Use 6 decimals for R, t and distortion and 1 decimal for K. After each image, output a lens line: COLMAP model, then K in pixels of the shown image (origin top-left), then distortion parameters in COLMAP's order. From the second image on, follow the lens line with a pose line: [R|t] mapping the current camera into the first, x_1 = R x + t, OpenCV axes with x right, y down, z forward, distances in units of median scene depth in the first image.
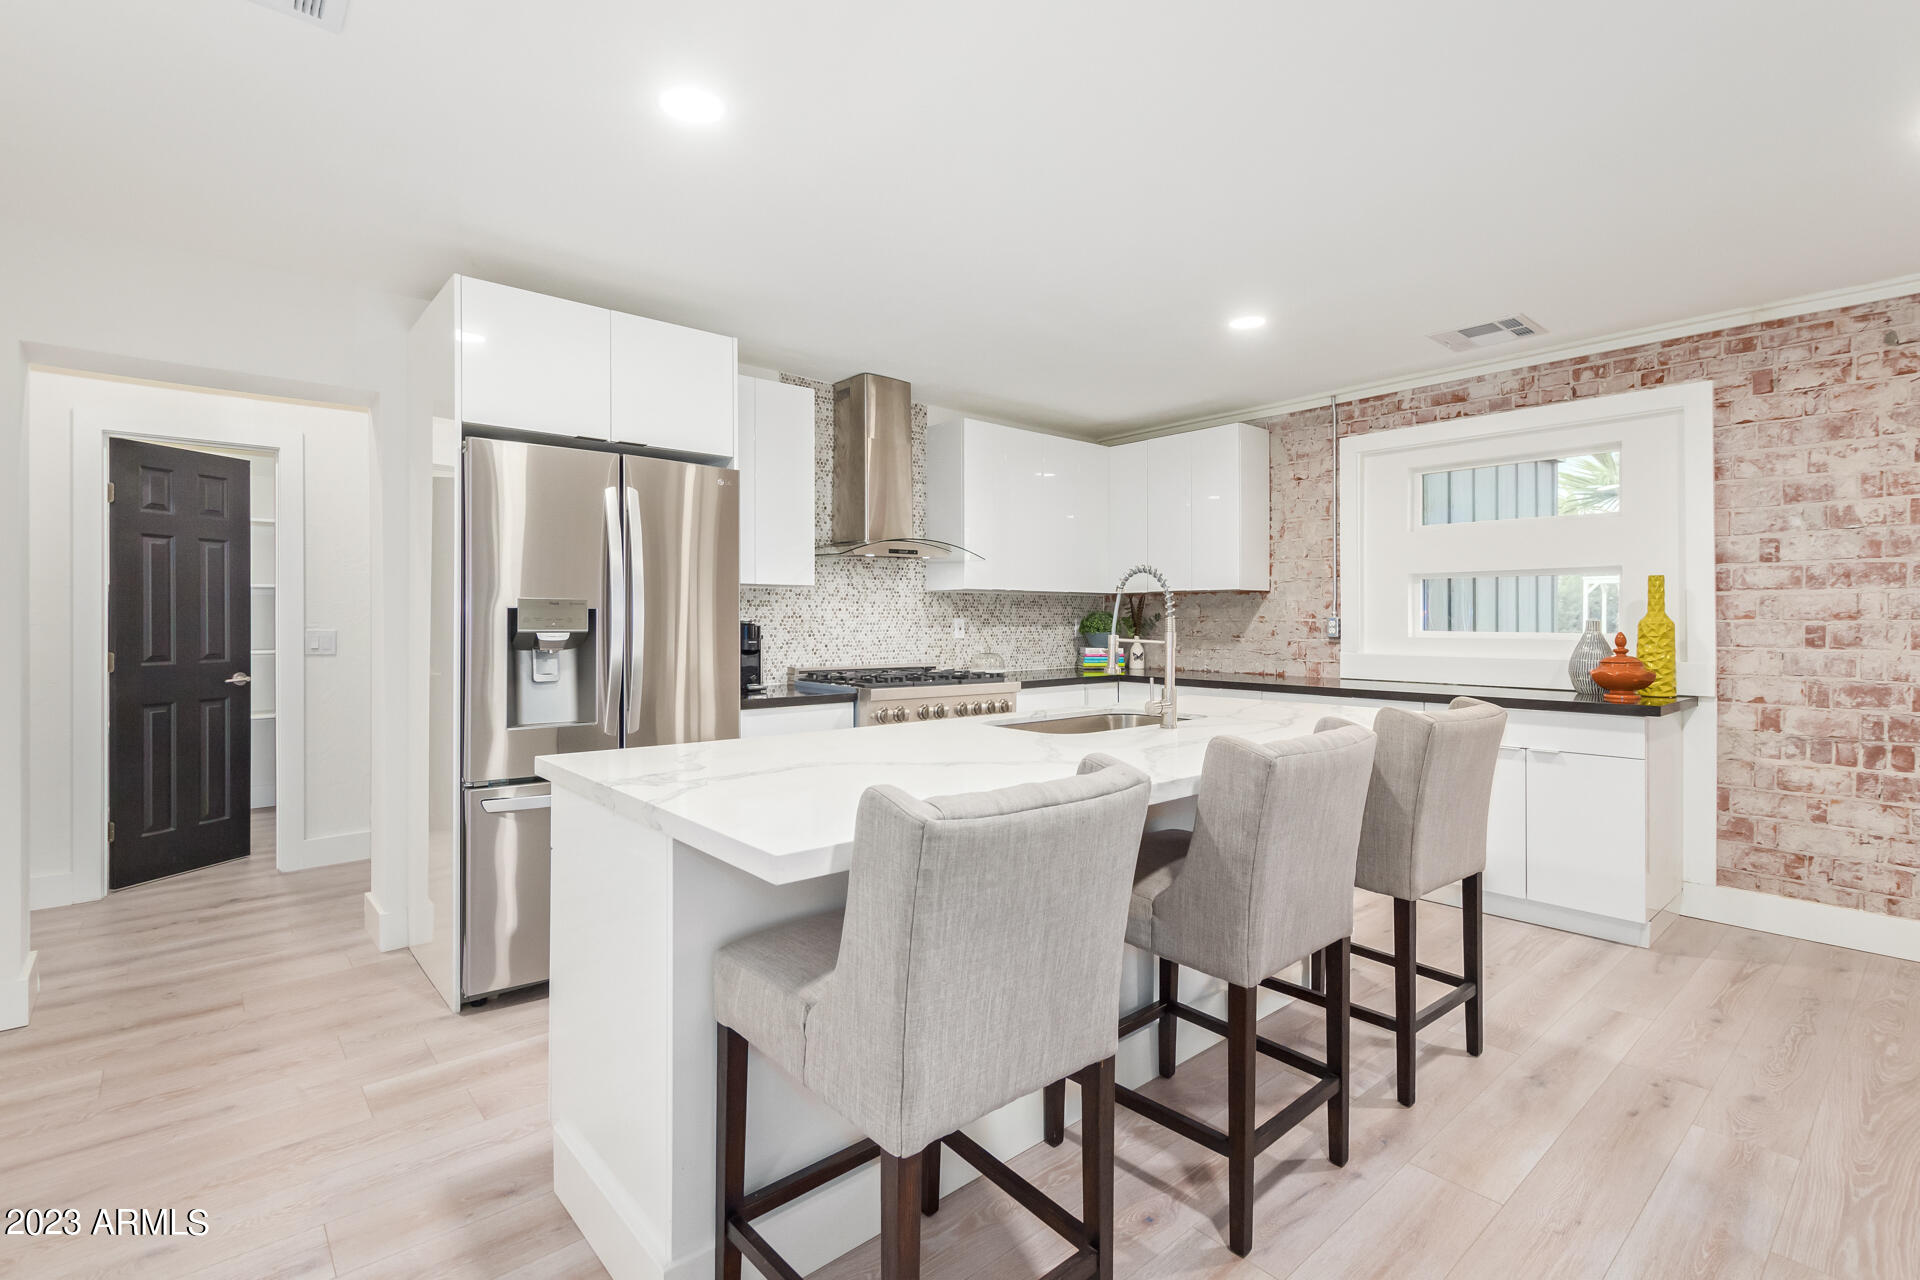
lens RADIAL K [[889.5, 0, 955.6], [0, 889.5, 615.6], [0, 0, 1]] dist [0.004641, -0.002002]
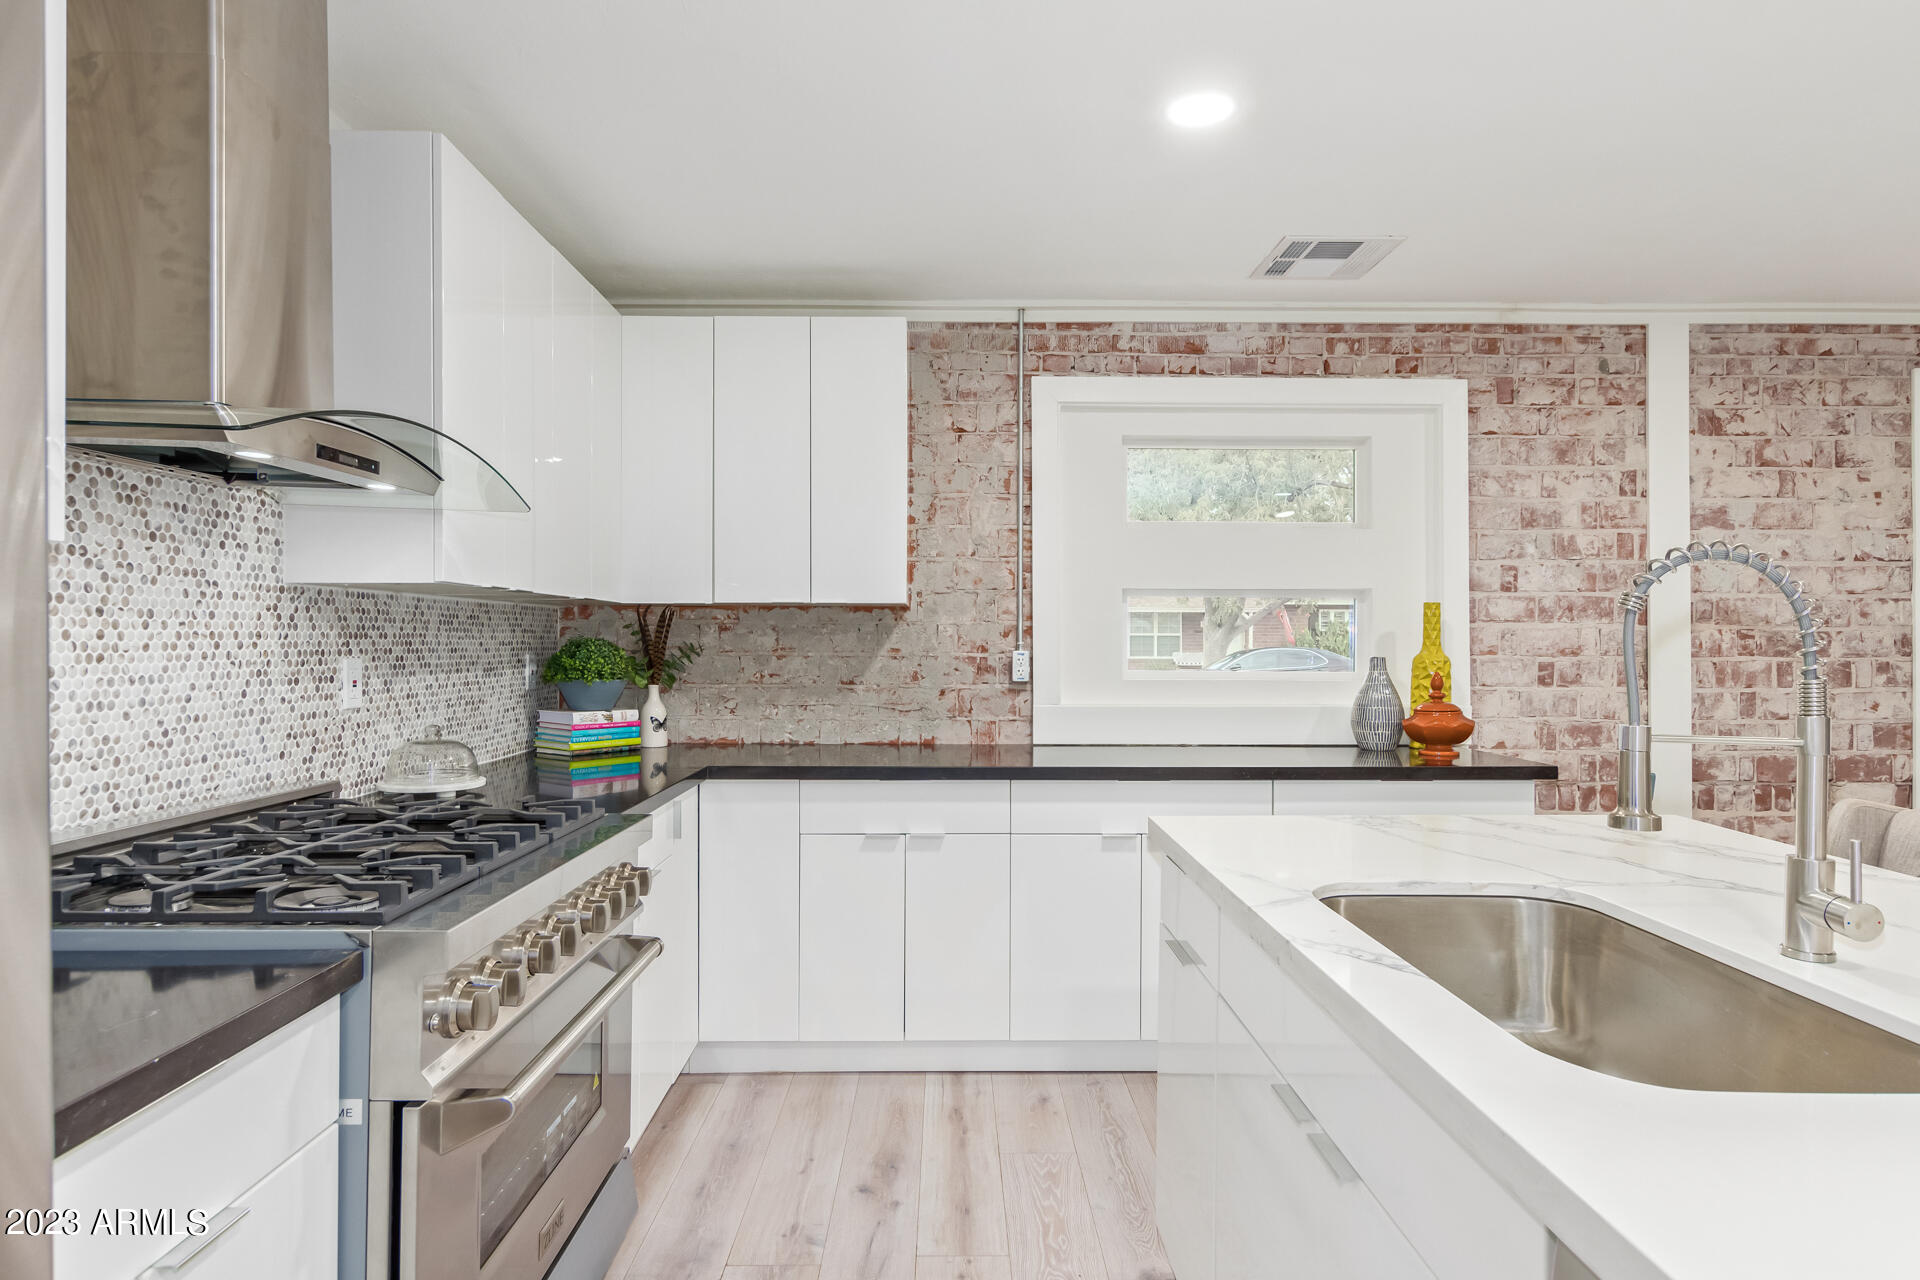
lens RADIAL K [[1070.9, 0, 962.1], [0, 1070.9, 633.6], [0, 0, 1]] dist [0.016765, -0.003553]
pose [[0.639090, 0.006800, 0.769102, -0.212288], [-0.006082, 0.999974, -0.003788, -0.007847], [-0.769108, -0.002256, 0.639115, 0.560595]]
